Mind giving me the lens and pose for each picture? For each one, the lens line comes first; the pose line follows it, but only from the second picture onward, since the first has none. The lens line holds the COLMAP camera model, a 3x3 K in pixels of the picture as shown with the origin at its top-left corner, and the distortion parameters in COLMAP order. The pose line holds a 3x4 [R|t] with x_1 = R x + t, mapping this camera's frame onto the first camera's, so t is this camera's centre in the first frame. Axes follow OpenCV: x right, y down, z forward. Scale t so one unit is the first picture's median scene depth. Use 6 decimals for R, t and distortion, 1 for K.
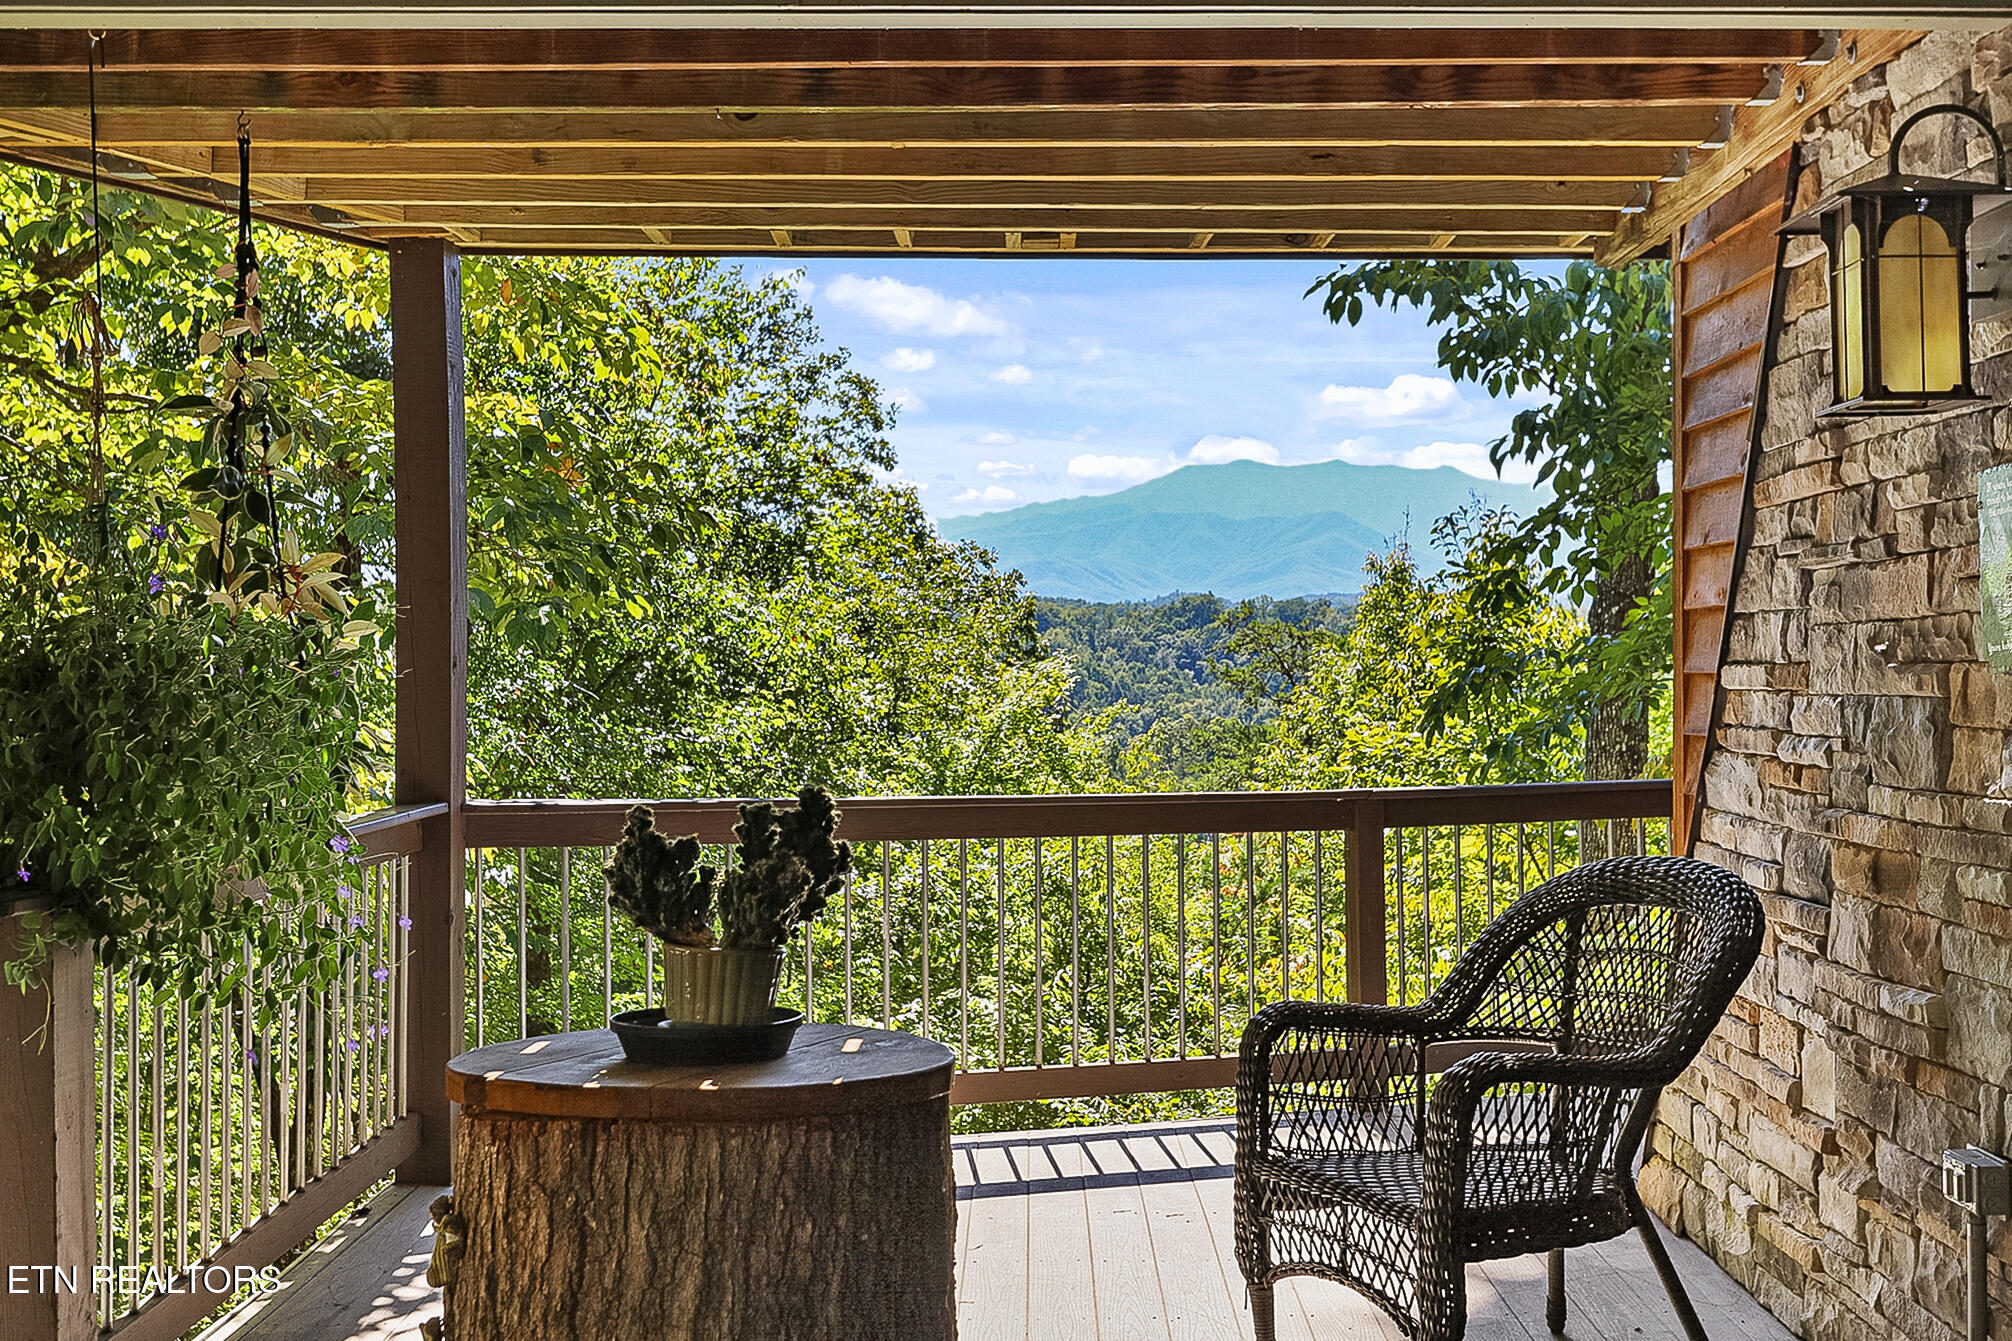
lens RADIAL K [[2350.6, 0, 1005.8], [0, 2350.6, 669.5], [0, 0, 1]] dist [0.000261, 0.000000]
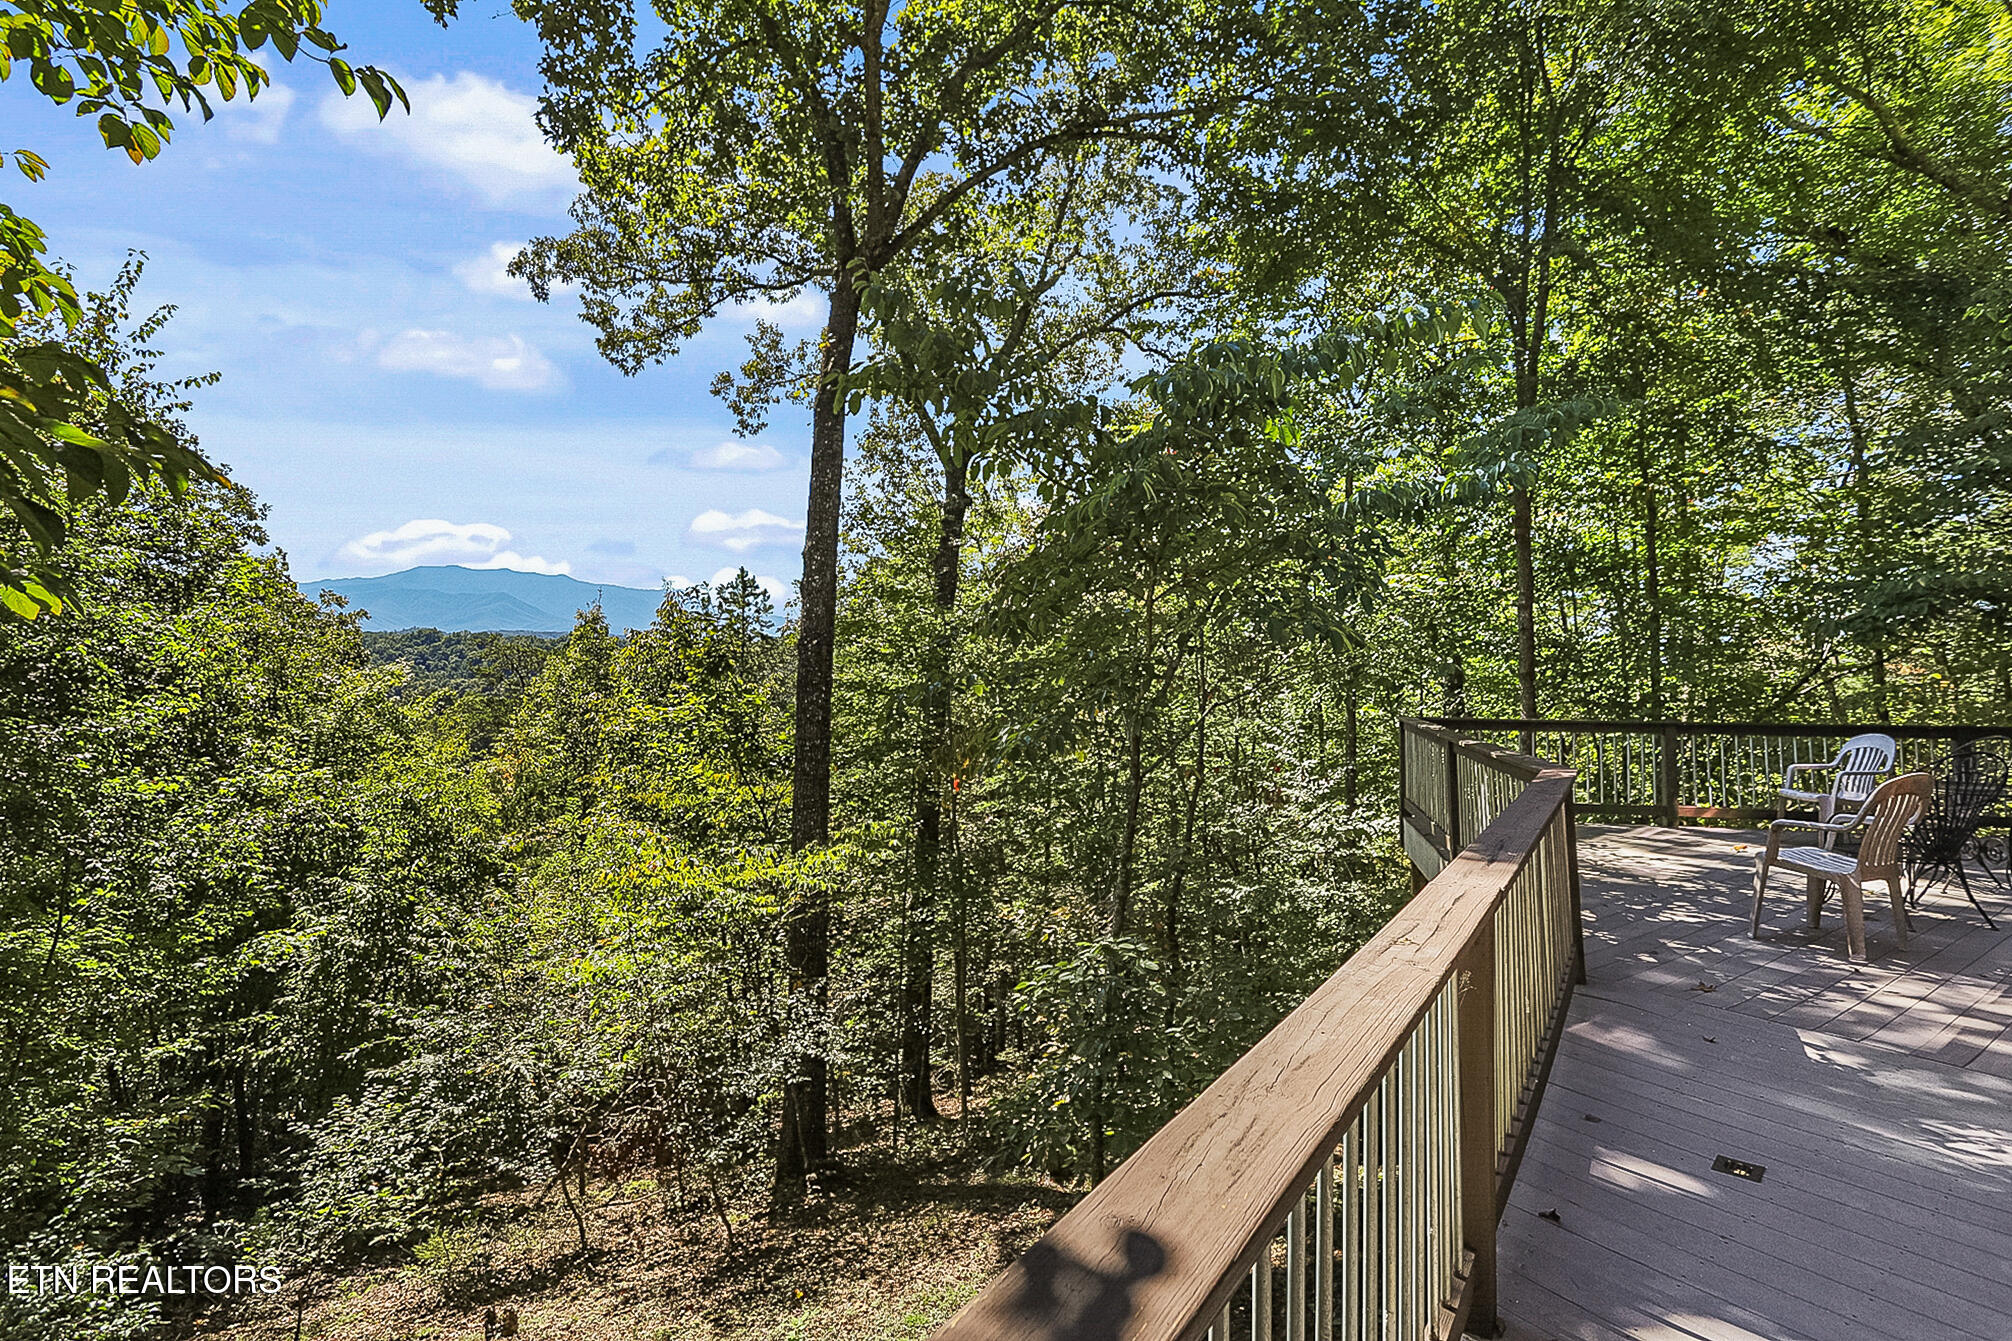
lens RADIAL K [[902.4, 0, 1009.4], [0, 902.4, 654.2], [0, 0, 1]] dist [0.001518, 0.000251]
pose [[0.784937, 0.014268, 0.619412, -0.036087], [-0.006371, 0.999868, -0.014959, -0.004030], [-0.619543, 0.007796, 0.784924, 0.233396]]
